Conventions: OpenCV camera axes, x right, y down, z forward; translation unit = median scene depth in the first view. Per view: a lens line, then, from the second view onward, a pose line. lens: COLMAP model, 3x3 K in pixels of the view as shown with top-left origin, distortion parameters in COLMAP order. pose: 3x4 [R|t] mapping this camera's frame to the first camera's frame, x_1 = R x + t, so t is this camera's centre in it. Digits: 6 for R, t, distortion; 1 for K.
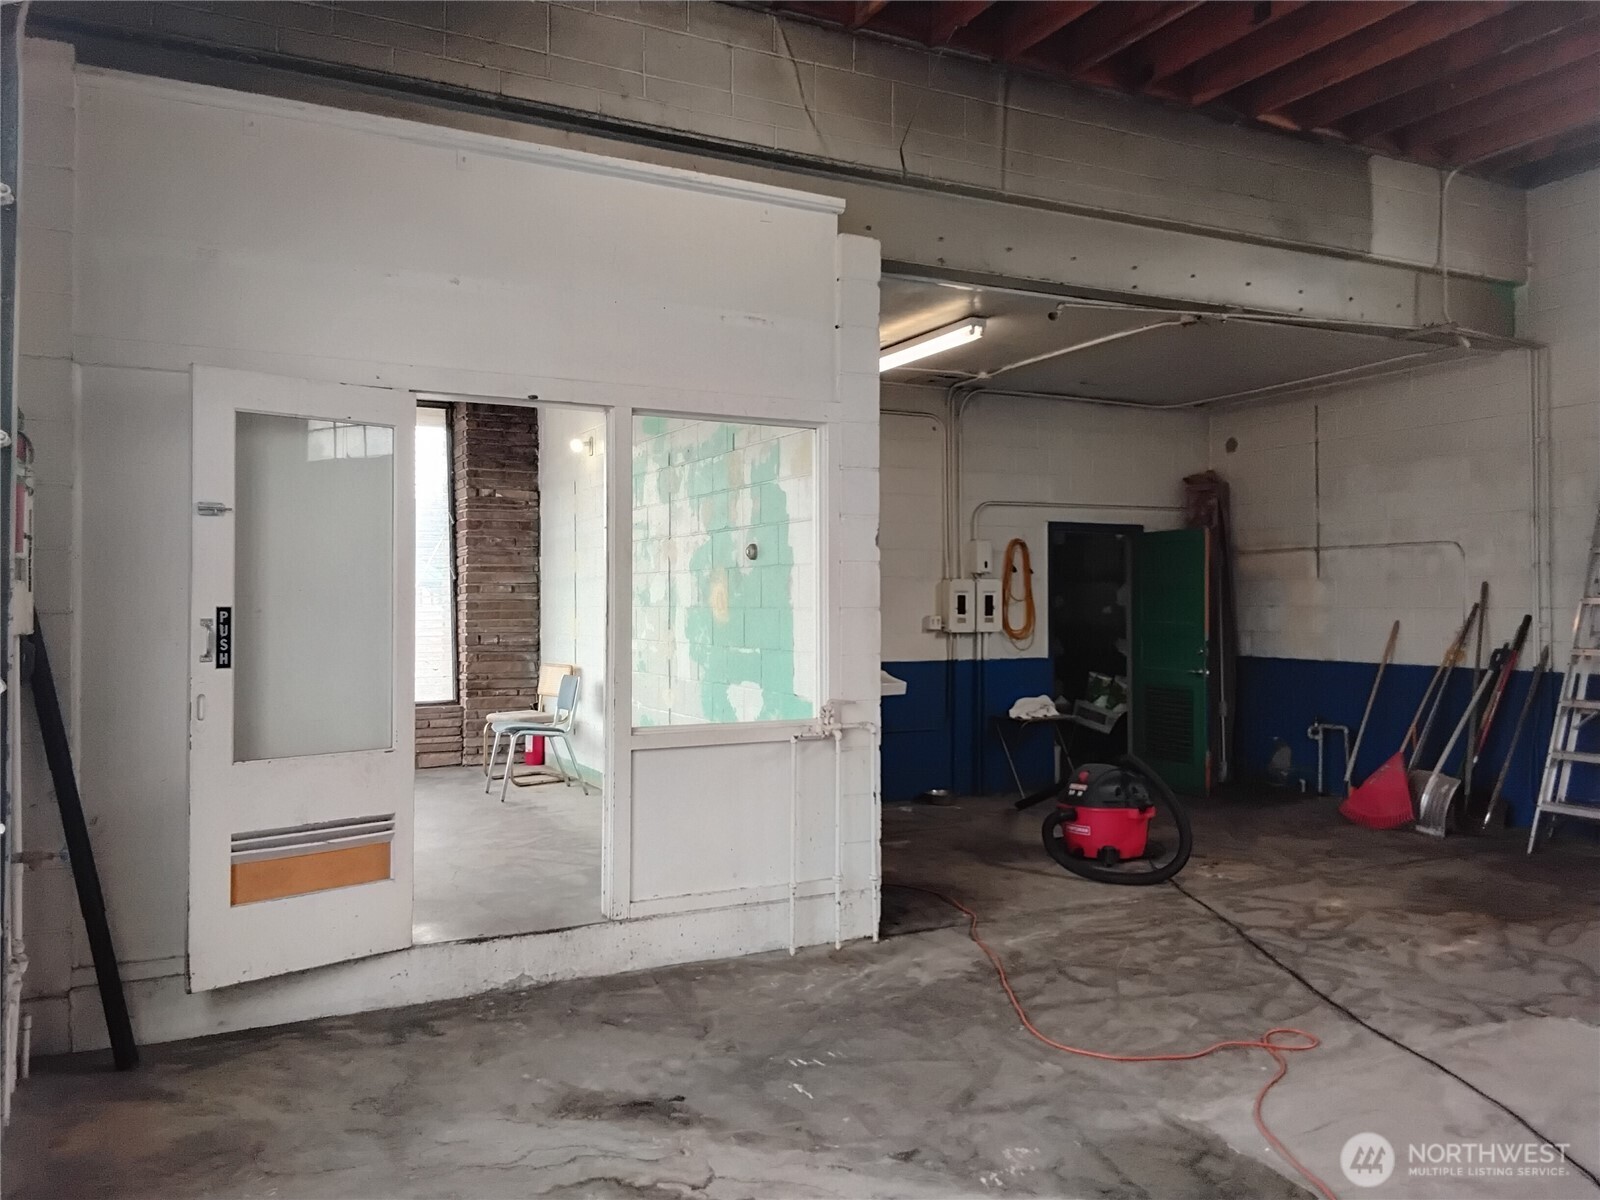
lens RADIAL K [[1230.8, 0, 797.5], [0, 1230.8, 581.0], [0, 0, 1]] dist [0.120560, -0.167501]
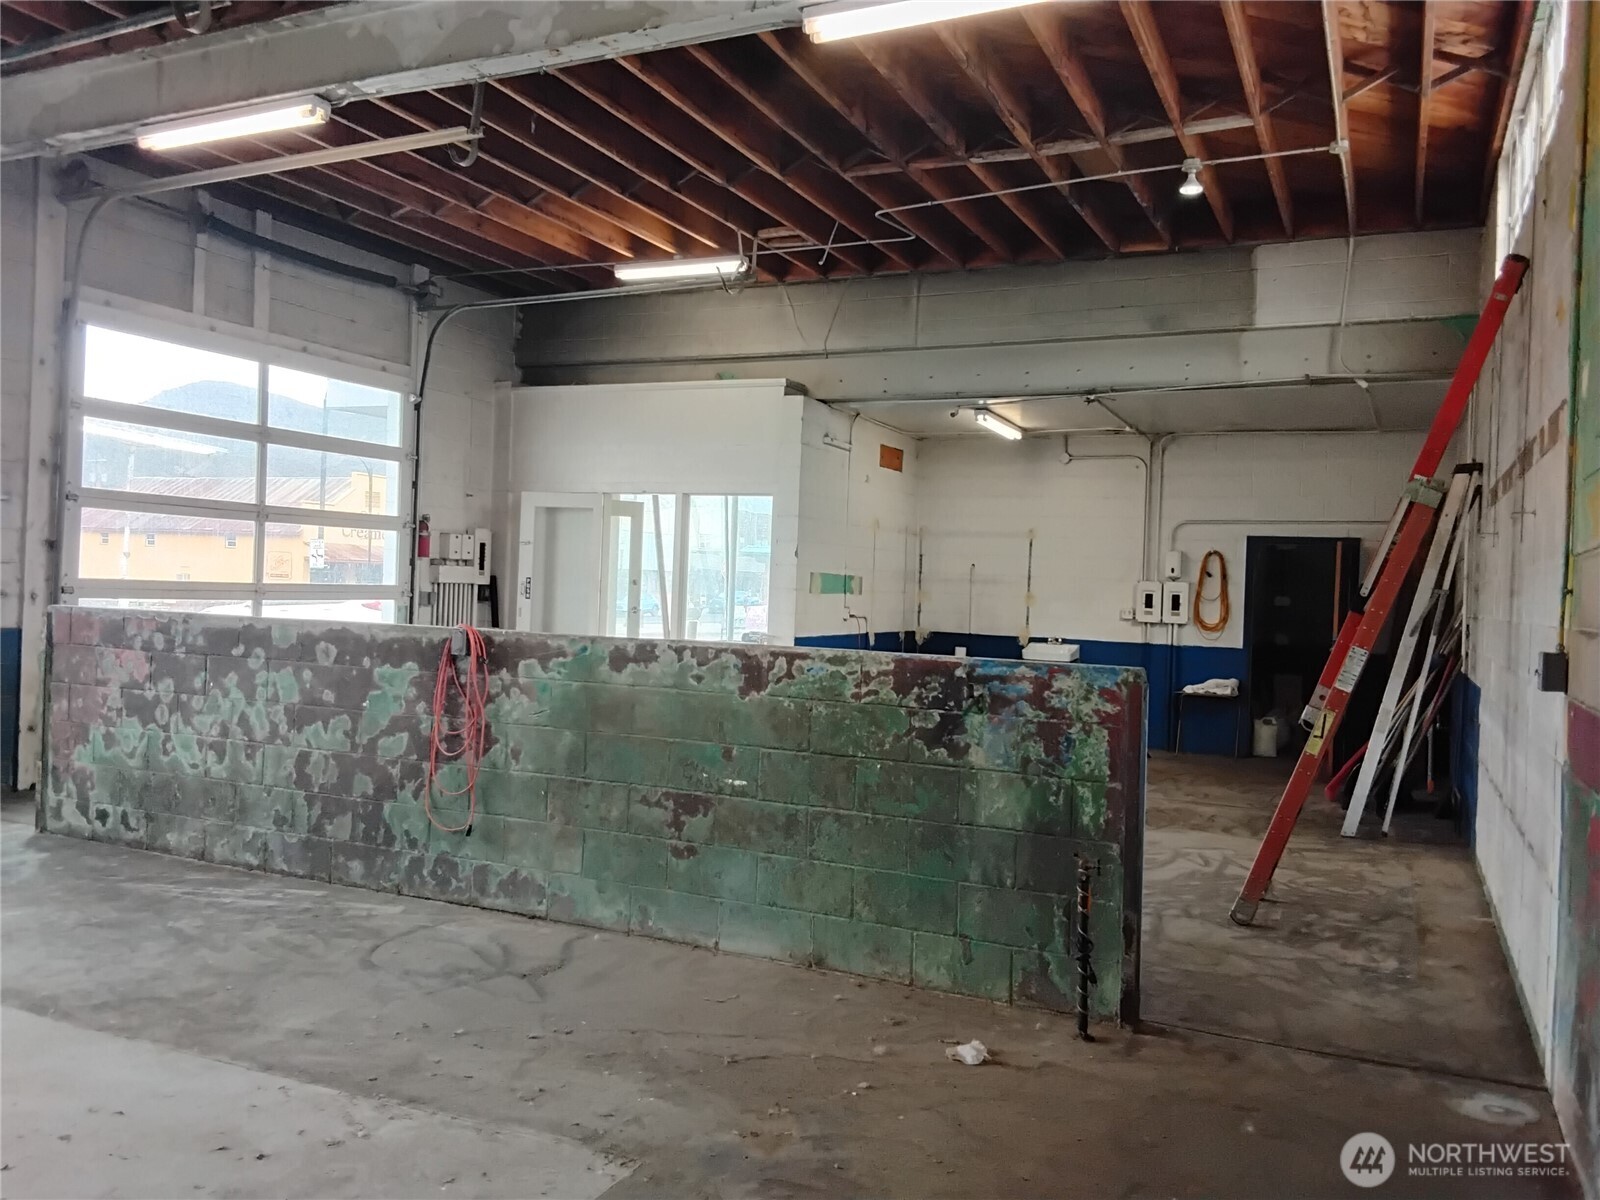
lens RADIAL K [[1230.8, 0, 797.5], [0, 1230.8, 581.0], [0, 0, 1]] dist [0.120560, -0.167501]
pose [[0.613061, 0.022254, -0.789722, 1.387902], [-0.023951, 0.999667, 0.009577, -0.008015], [0.789673, 0.013043, 0.613390, -0.143662]]
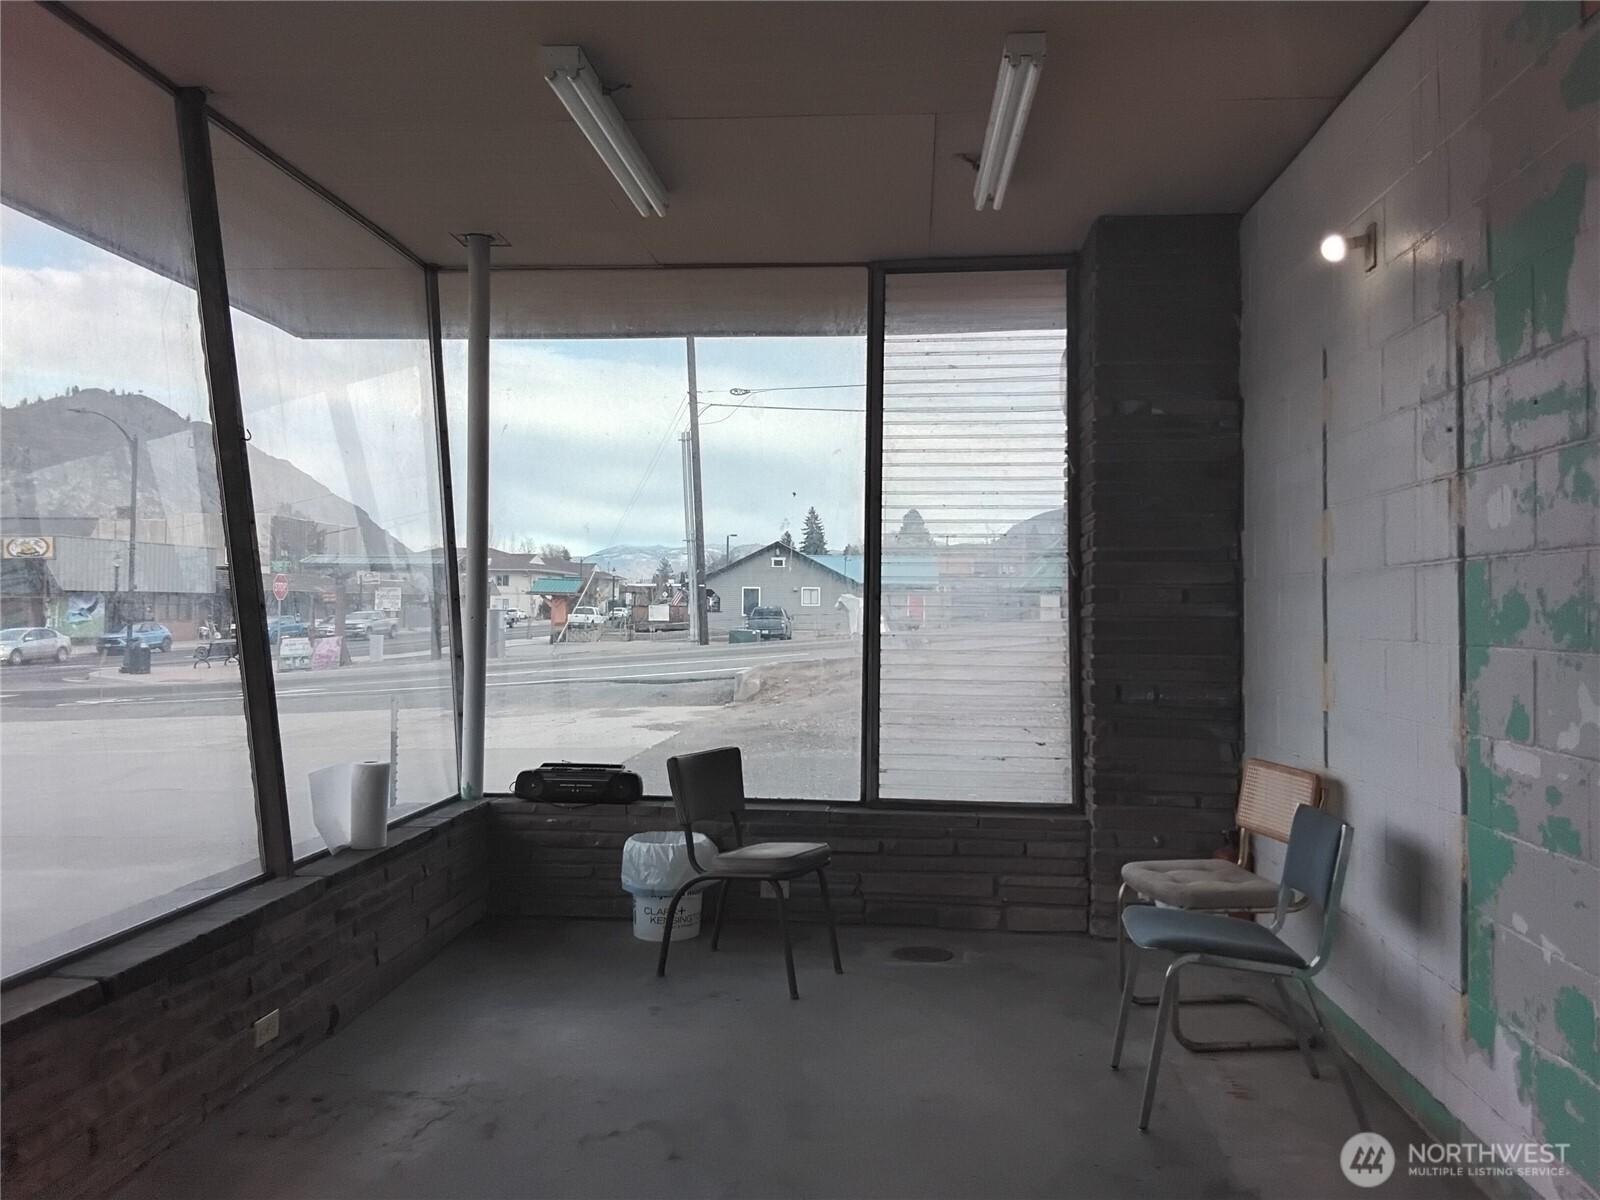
lens RADIAL K [[1230.8, 0, 797.5], [0, 1230.8, 581.0], [0, 0, 1]] dist [0.120560, -0.167501]
pose [[0.850184, -0.002658, -0.526480, -0.077213], [0.000741, 0.999992, -0.003852, 0.002012], [0.526486, 0.002885, 0.850179, 0.384923]]
